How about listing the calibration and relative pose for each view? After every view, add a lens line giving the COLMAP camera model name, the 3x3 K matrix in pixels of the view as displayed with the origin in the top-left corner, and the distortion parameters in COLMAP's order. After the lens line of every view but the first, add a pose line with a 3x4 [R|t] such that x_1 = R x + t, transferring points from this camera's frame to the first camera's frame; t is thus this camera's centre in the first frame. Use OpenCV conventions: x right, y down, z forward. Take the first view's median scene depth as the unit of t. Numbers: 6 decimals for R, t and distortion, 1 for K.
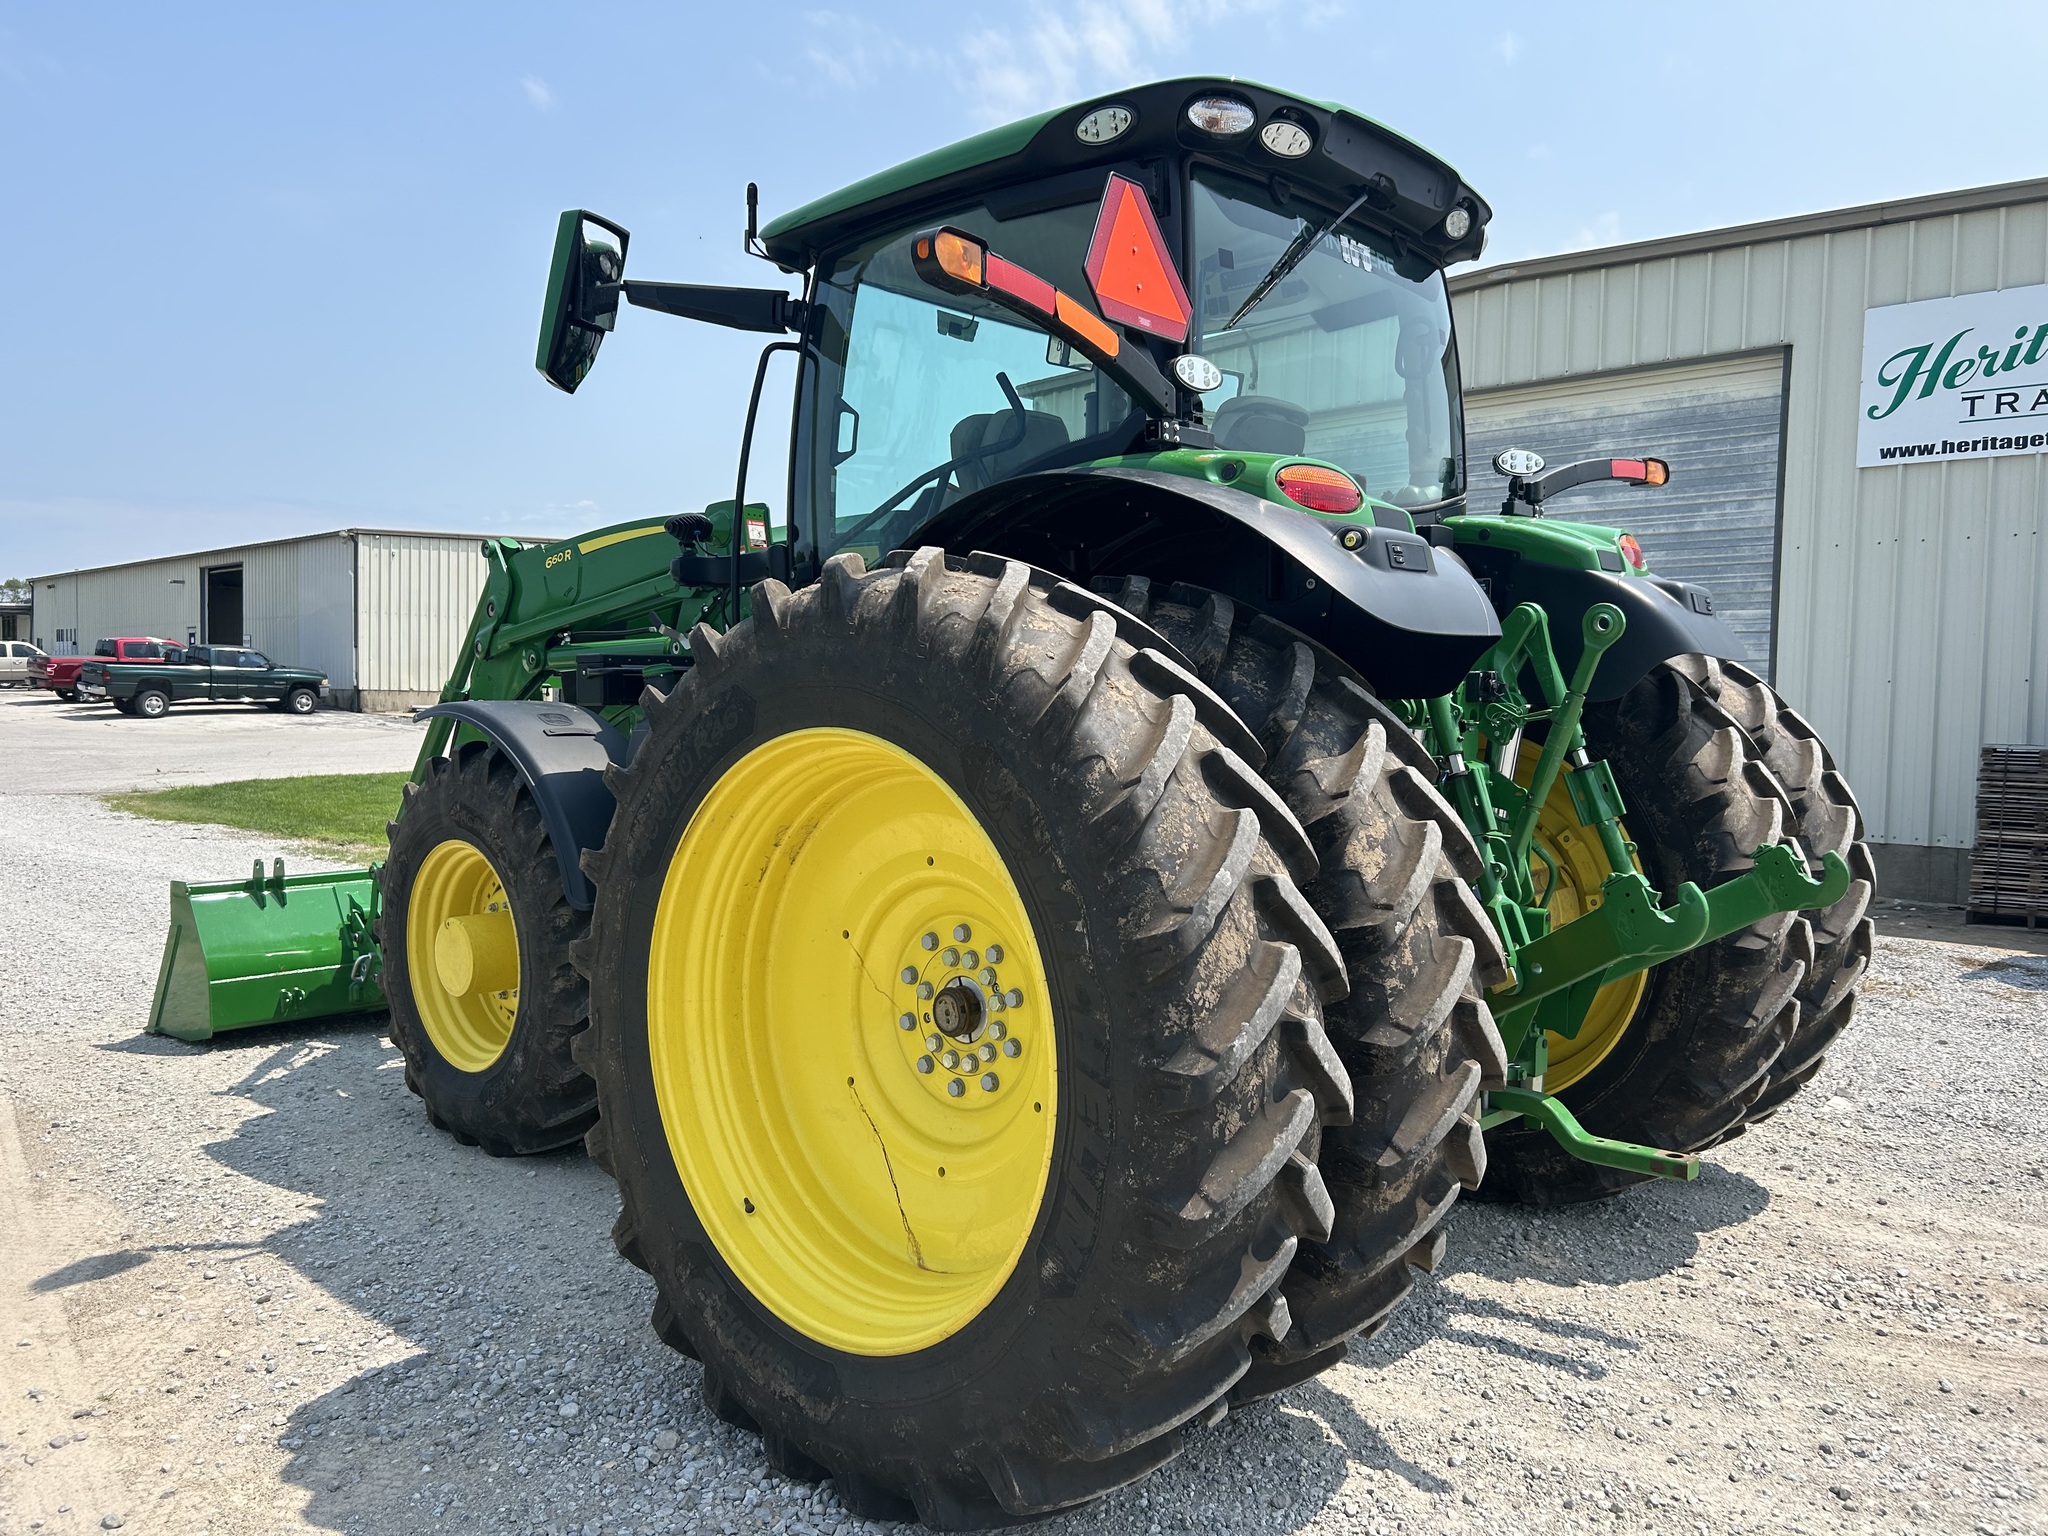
lens RADIAL K [[1545.9, 0, 1027.0], [0, 1545.9, 779.1], [0, 0, 1]] dist [0.057264, -0.065391]
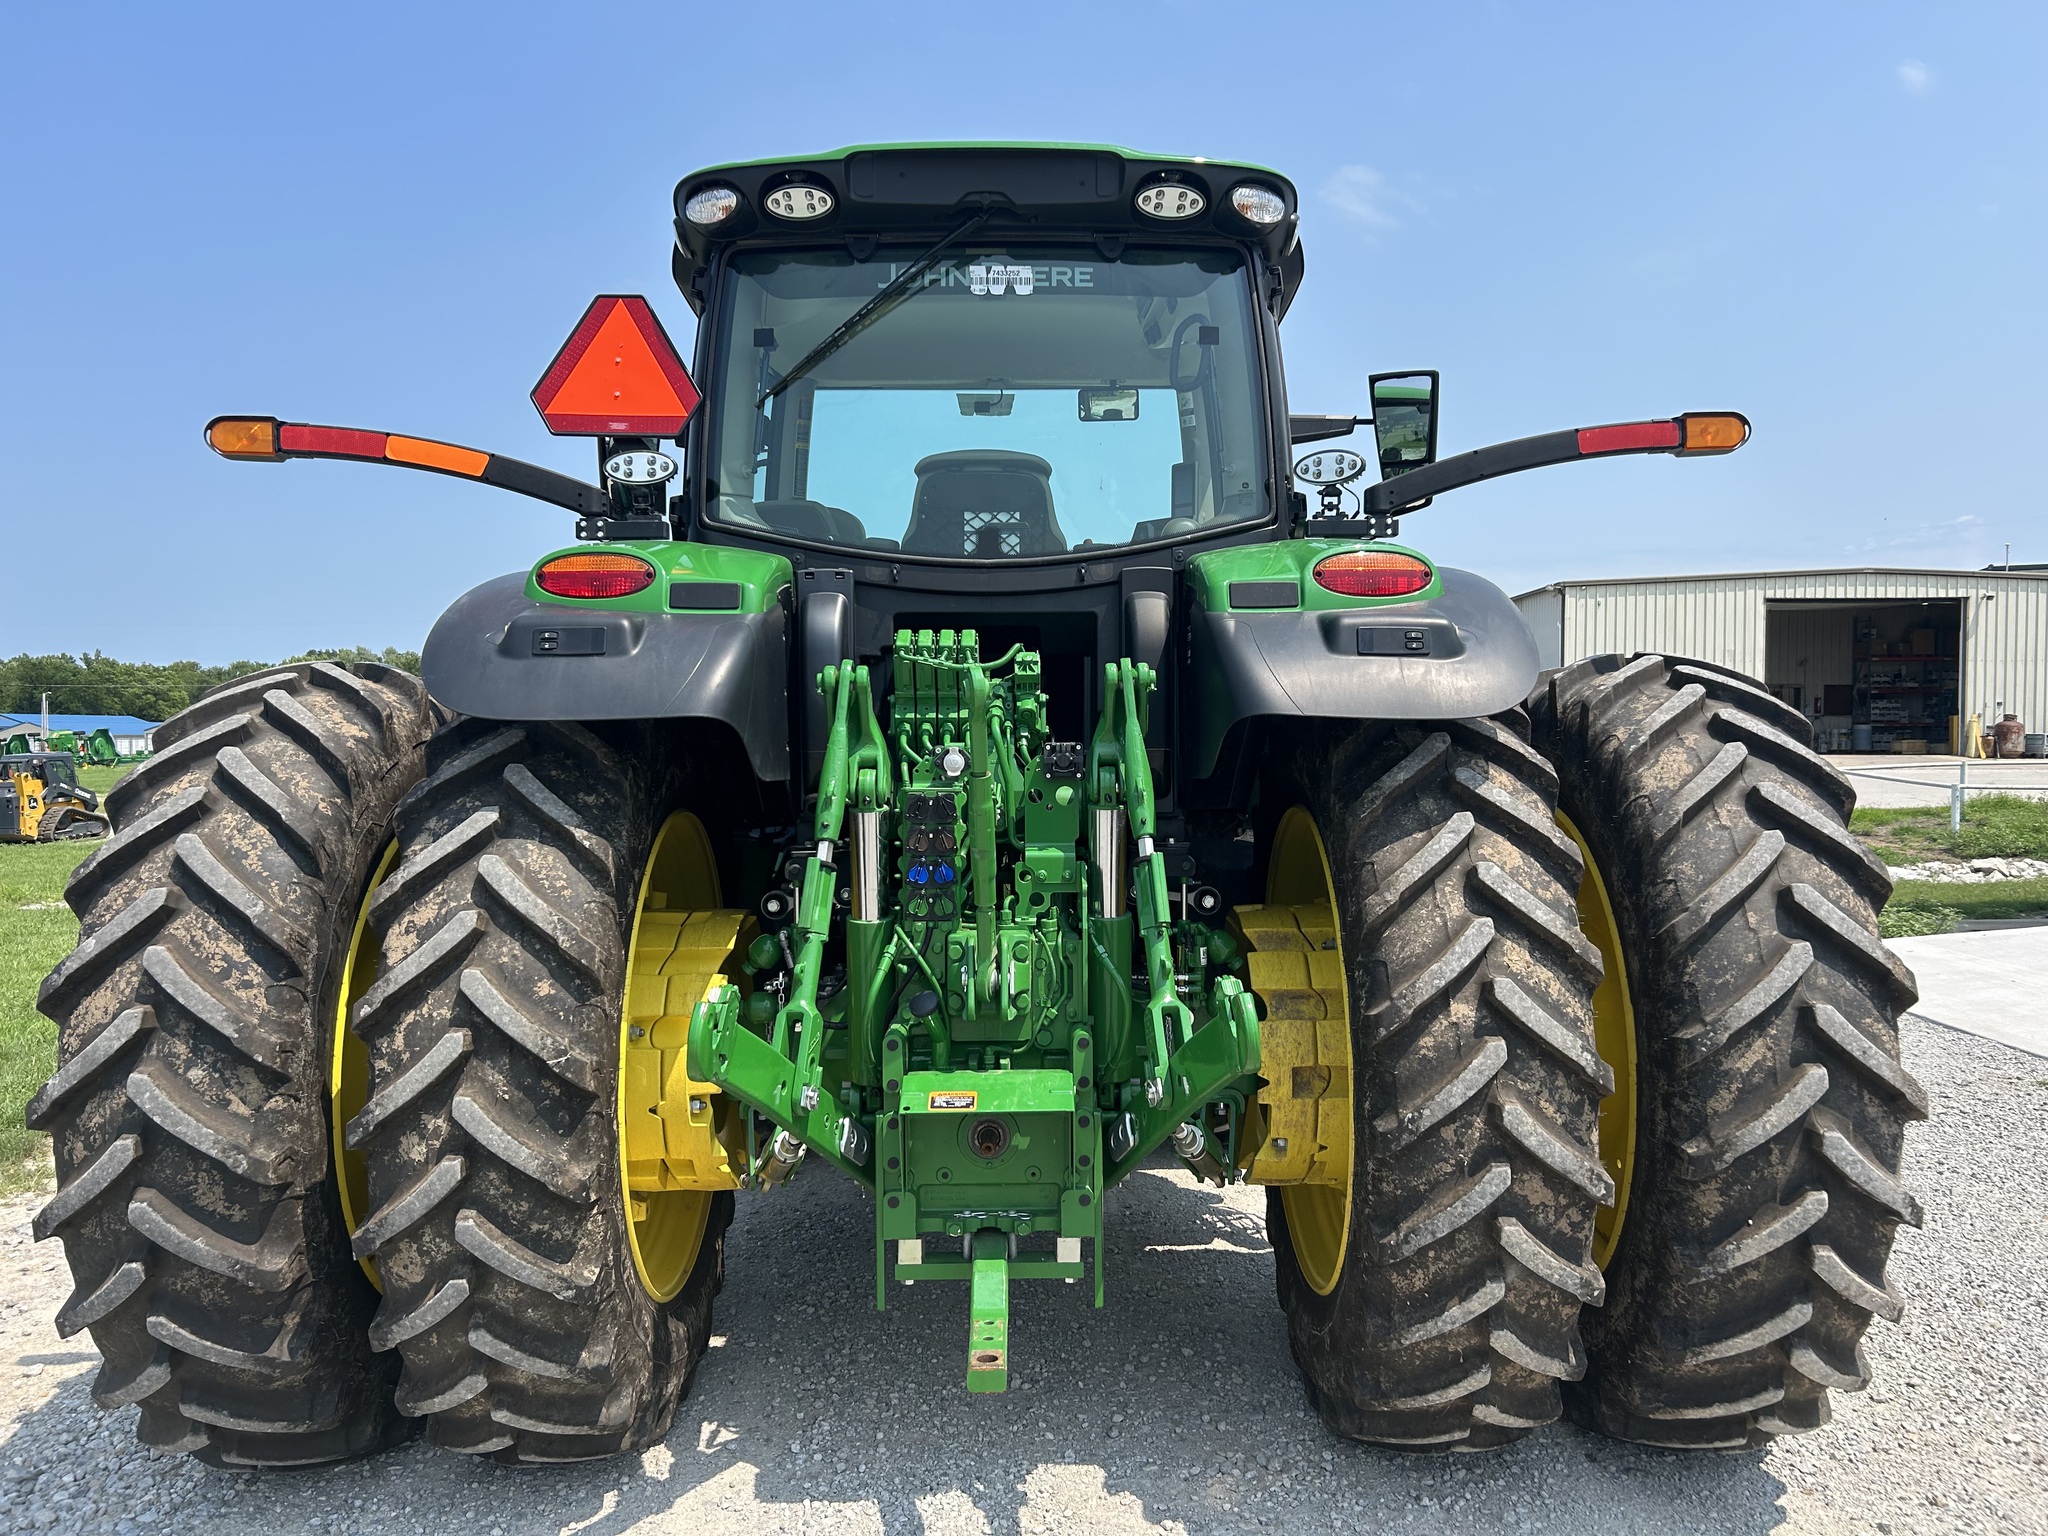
lens RADIAL K [[1545.9, 0, 1044.8], [0, 1545.9, 780.6], [0, 0, 1]] dist [0.057264, -0.065391]
pose [[0.680974, 0.001680, -0.732306, 0.666864], [-0.020587, 0.999646, -0.016851, -0.025511], [0.732018, 0.026551, 0.680767, 0.313321]]
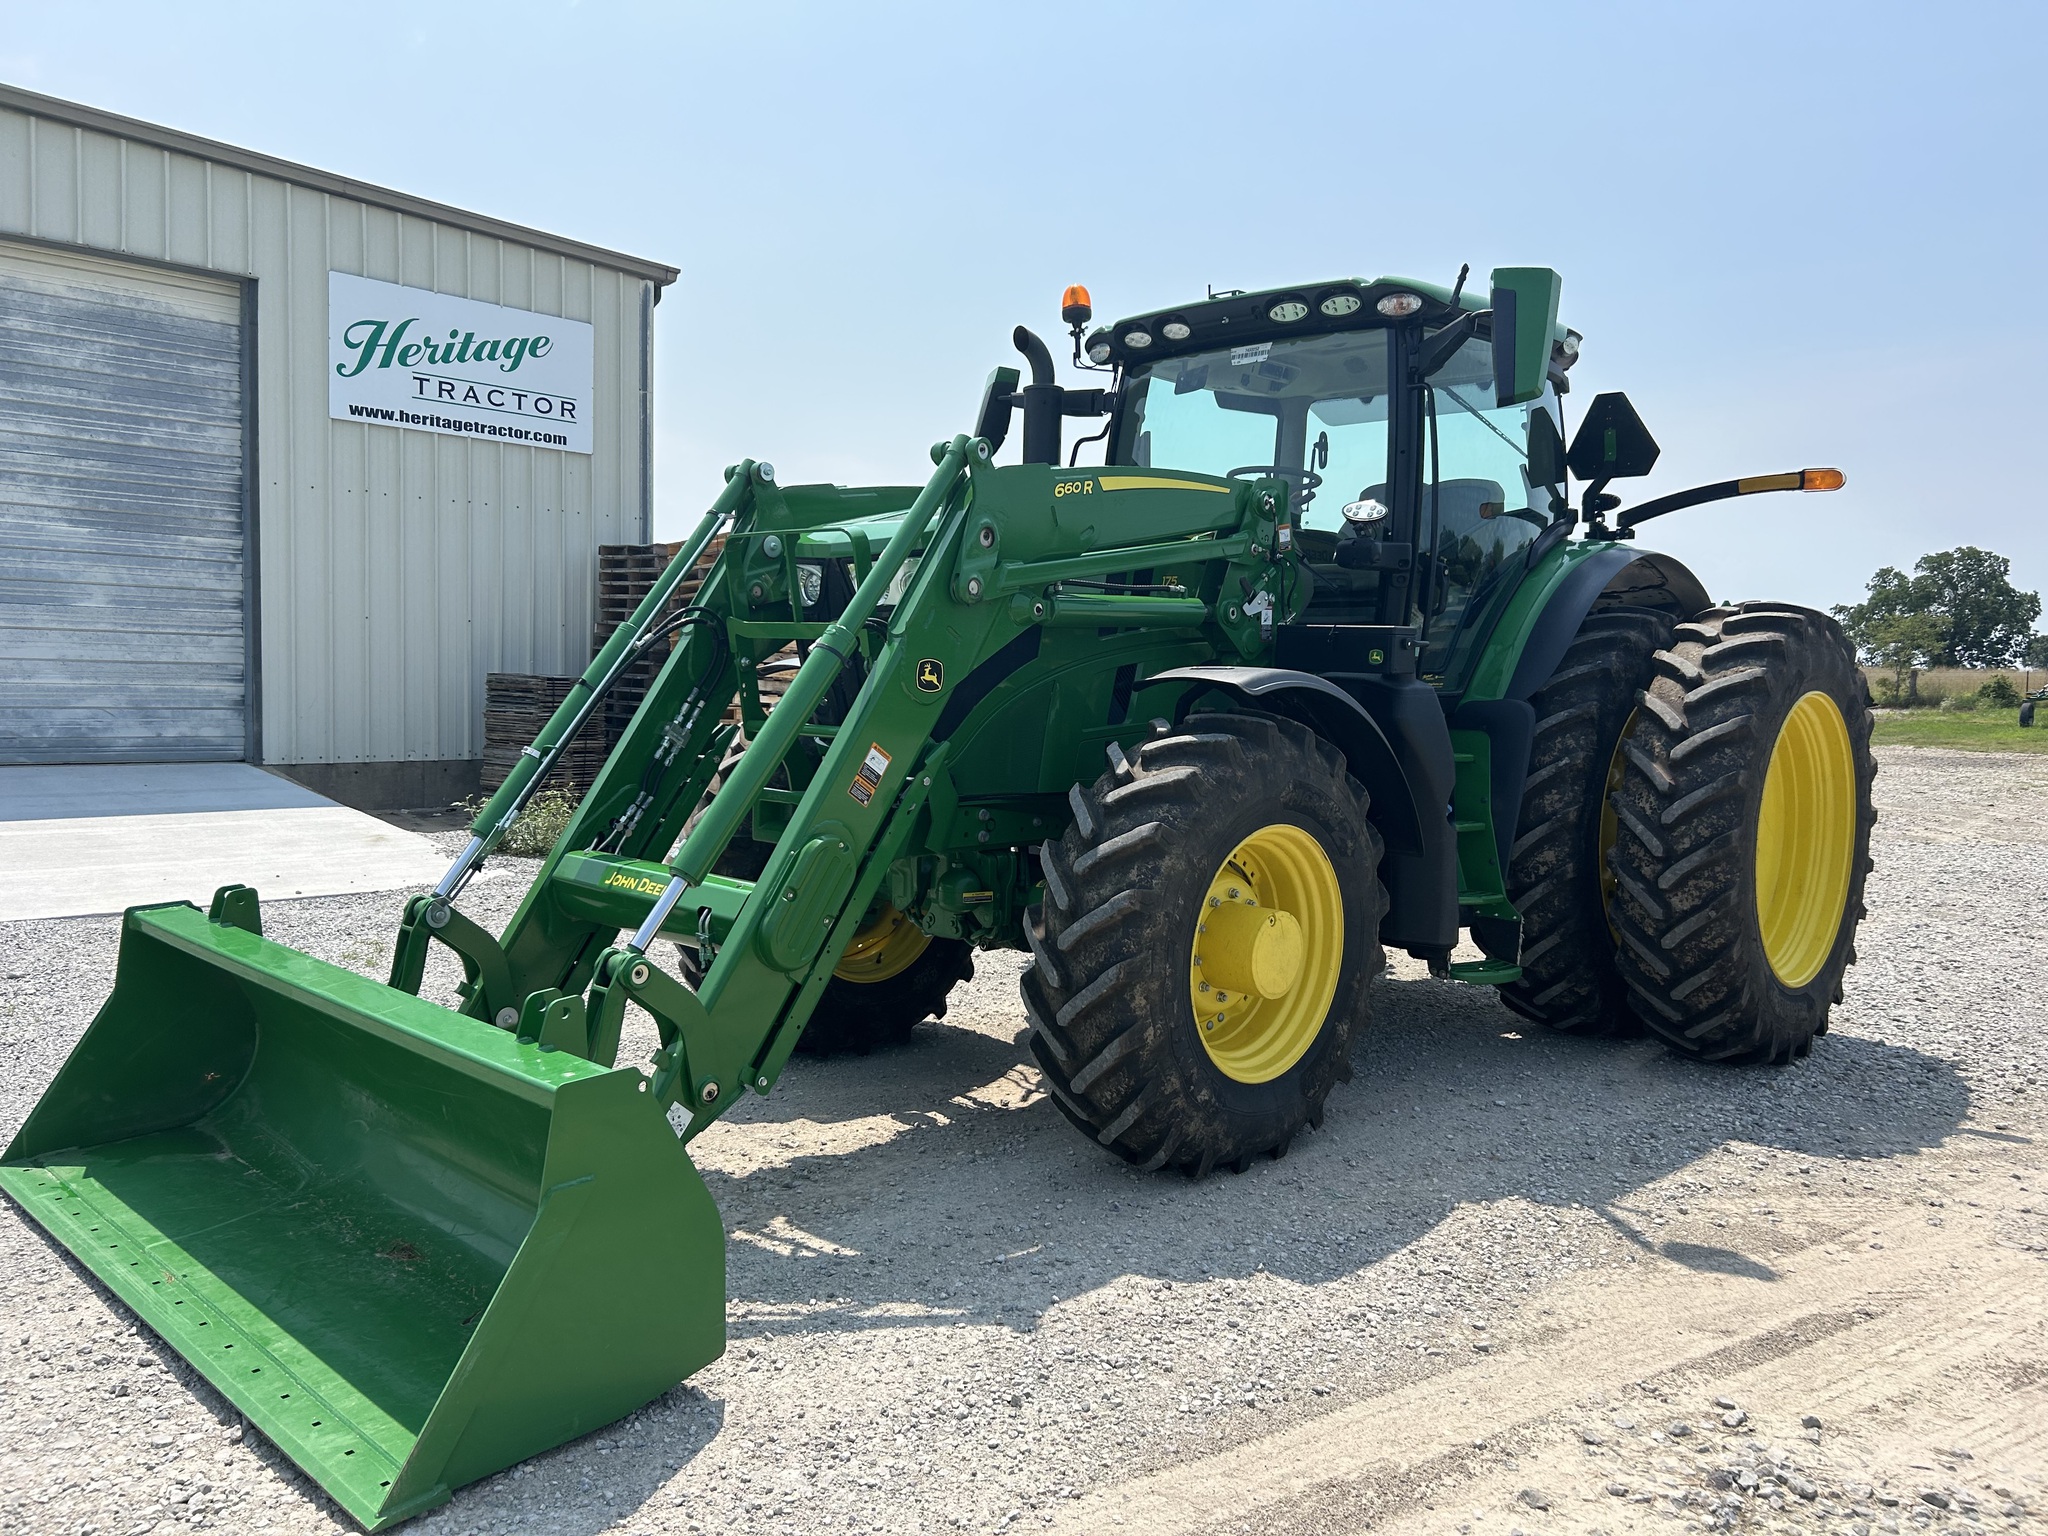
lens RADIAL K [[1545.9, 0, 1032.9], [0, 1545.9, 766.6], [0, 0, 1]] dist [0.057264, -0.065391]
pose [[0.013177, -0.076322, 0.996996, -1.365032], [0.023542, 0.996830, 0.075999, -0.071114], [-0.999636, 0.022470, 0.014932, 1.230287]]
